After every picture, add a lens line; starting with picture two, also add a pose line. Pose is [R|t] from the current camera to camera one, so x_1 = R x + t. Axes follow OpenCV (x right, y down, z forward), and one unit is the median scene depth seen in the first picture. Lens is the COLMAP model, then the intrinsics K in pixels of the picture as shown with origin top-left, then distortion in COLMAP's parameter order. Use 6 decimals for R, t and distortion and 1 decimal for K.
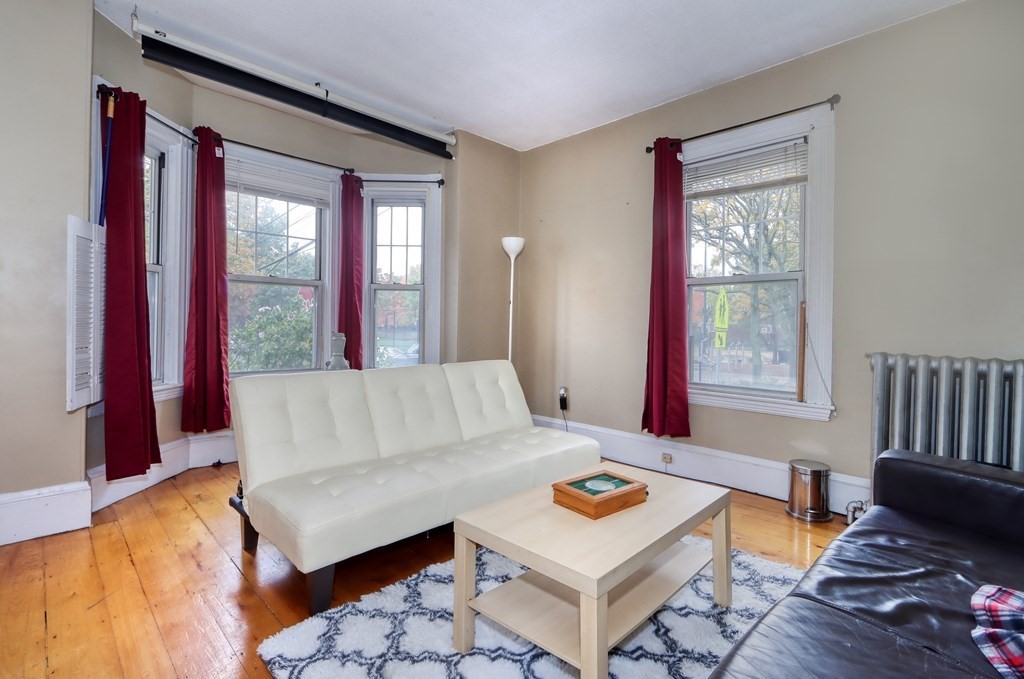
lens RADIAL K [[471.8, 0, 505.5], [0, 471.8, 329.3], [0, 0, 1]] dist [0.000149, 0.000079]
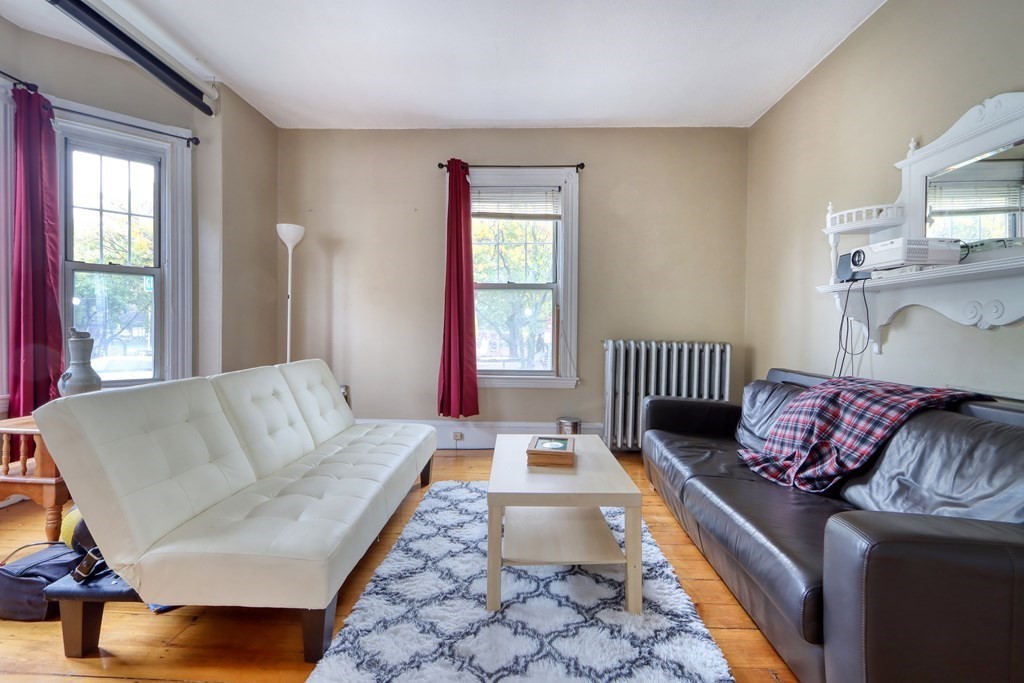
lens RADIAL K [[471.8, 0, 493.3], [0, 471.8, 341.2], [0, 0, 1]] dist [0.000149, 0.000079]
pose [[0.732483, -0.023776, 0.680370, -0.382029], [0.005474, 0.999563, 0.029036, 0.004785], [-0.680763, -0.017544, 0.732294, 0.086844]]
